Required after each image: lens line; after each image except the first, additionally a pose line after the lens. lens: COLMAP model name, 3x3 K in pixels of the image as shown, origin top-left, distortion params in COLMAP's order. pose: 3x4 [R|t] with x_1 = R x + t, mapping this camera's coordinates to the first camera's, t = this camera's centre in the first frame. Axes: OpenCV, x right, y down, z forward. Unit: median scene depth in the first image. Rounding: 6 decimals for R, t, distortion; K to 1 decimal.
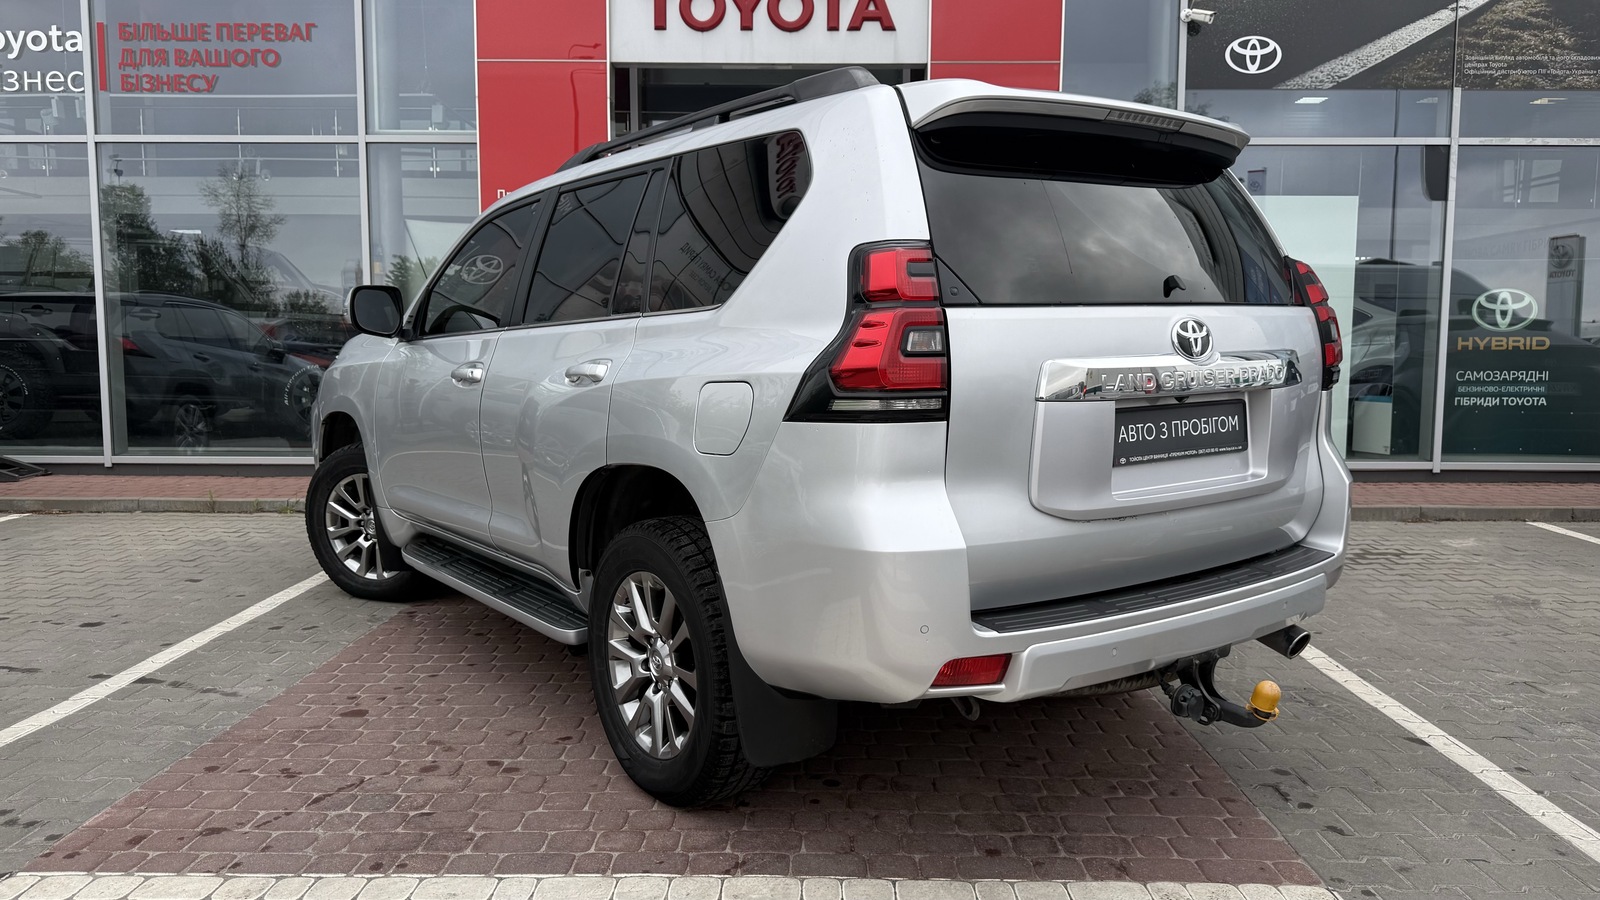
lens RADIAL K [[1148.0, 0, 802.3], [0, 1148.0, 450.6], [0, 0, 1]] dist [0.005846, -0.007726]
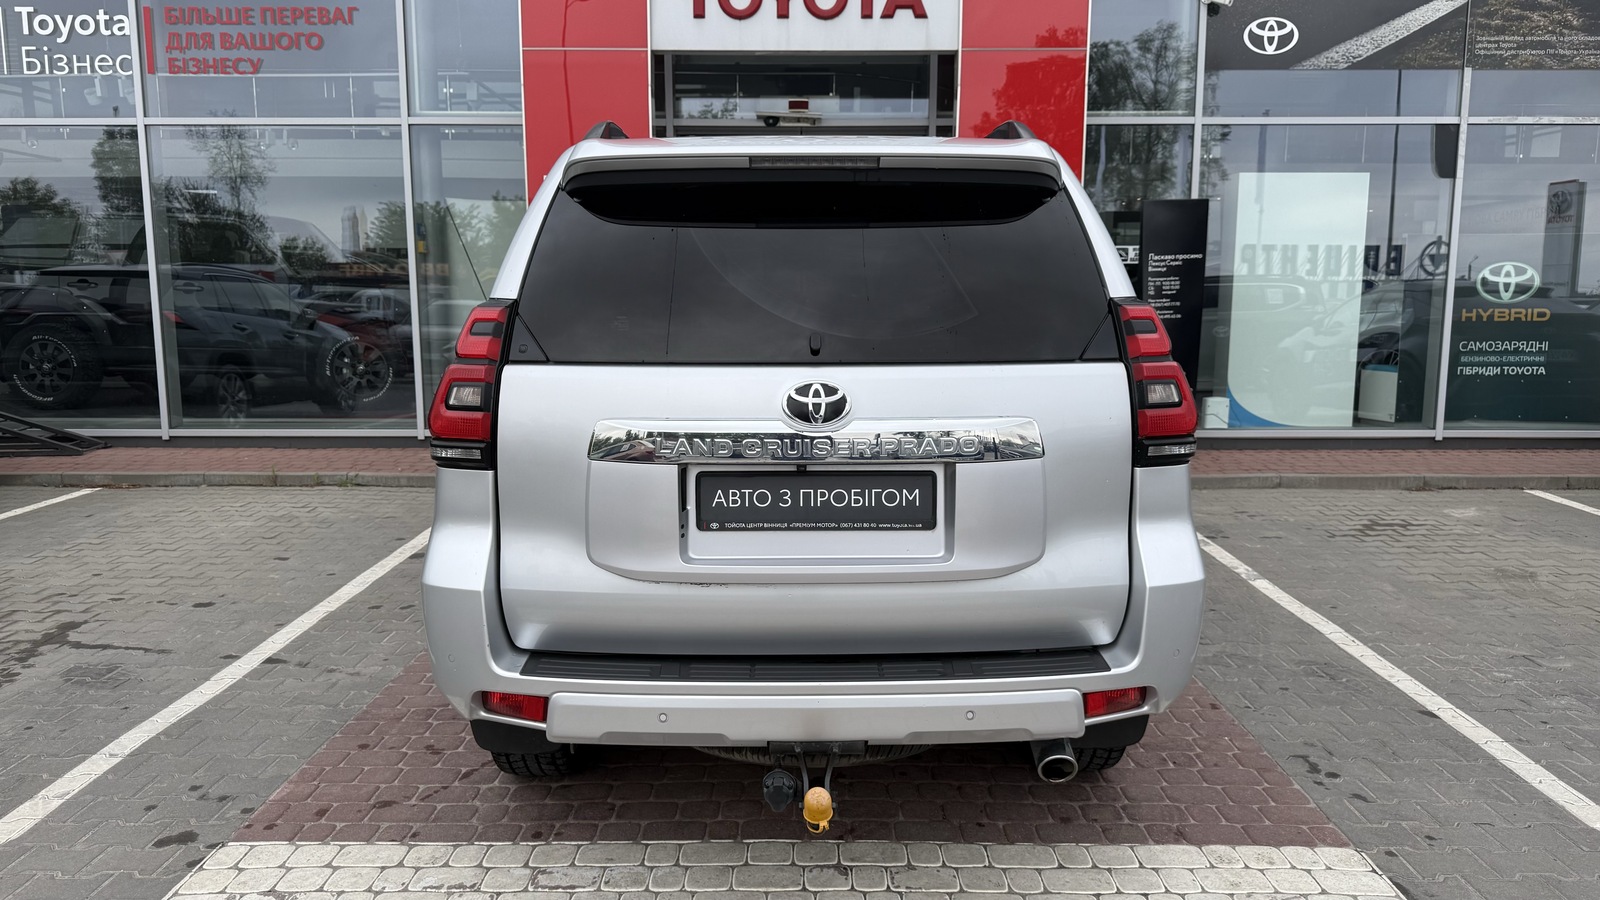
lens RADIAL K [[1149.8, 0, 800.0], [0, 1149.8, 450.0], [0, 0, 1]] dist [0.003529, -0.005888]
pose [[0.999984, -0.004260, 0.003685, -0.034652], [0.004073, 0.998773, 0.049361, -0.026561], [-0.003891, -0.049345, 0.998774, -0.045478]]
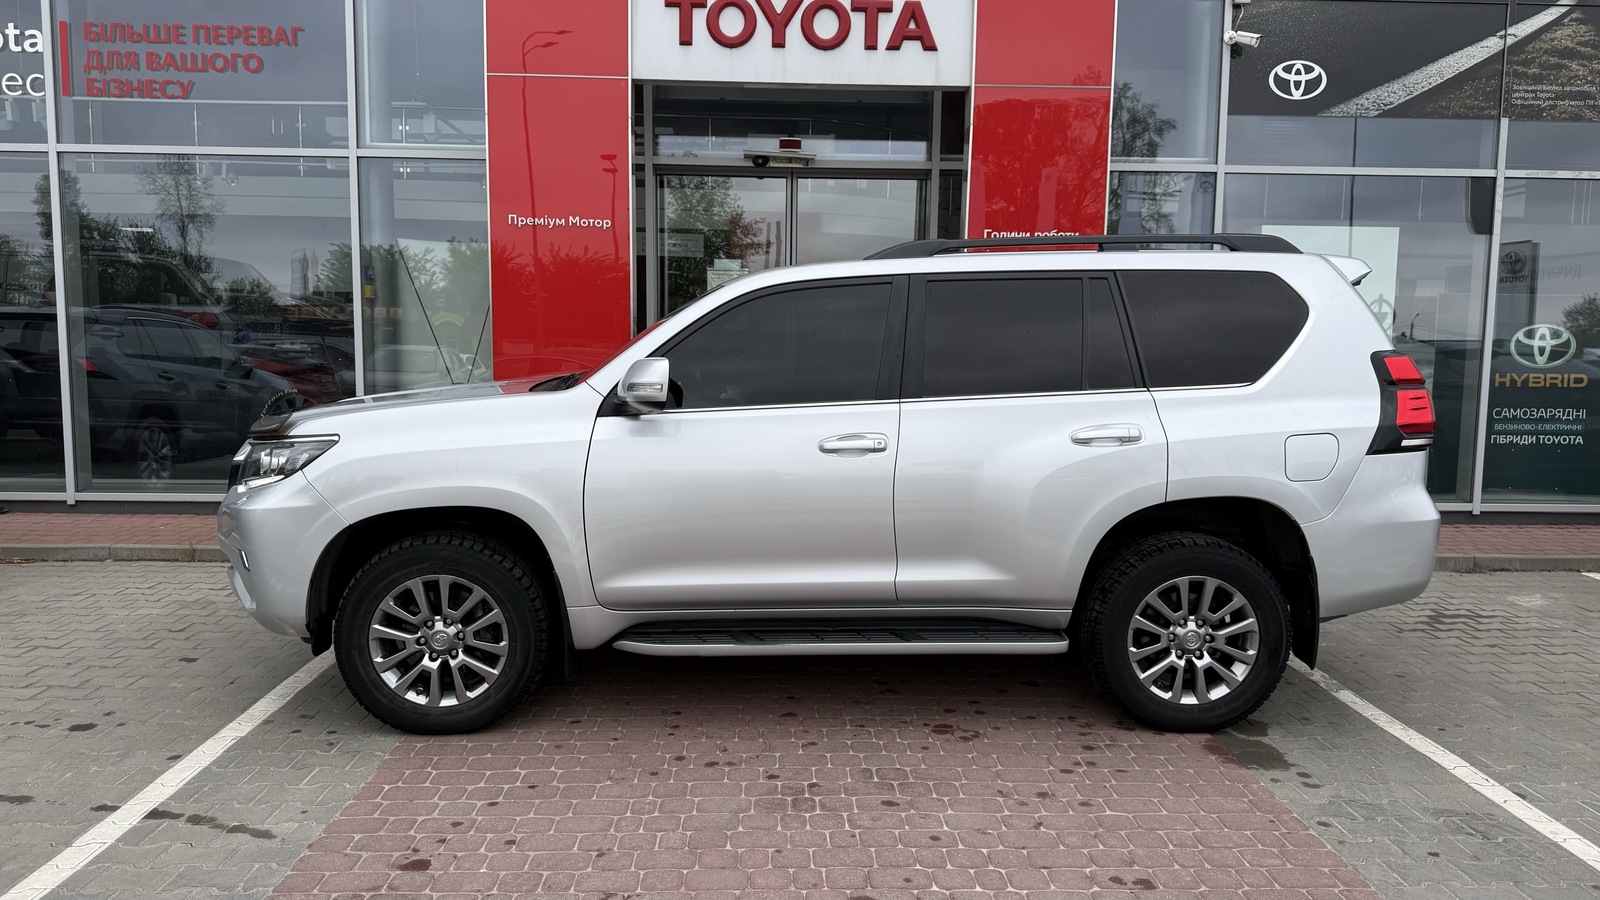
lens RADIAL K [[1146.1, 0, 799.3], [0, 1146.1, 450.5], [0, 0, 1]] dist [0.008305, -0.008980]
pose [[0.999060, 0.004521, 0.043107, -0.063134], [-0.004890, 0.999952, 0.008455, -0.041239], [-0.043067, -0.008658, 0.999035, 0.057943]]
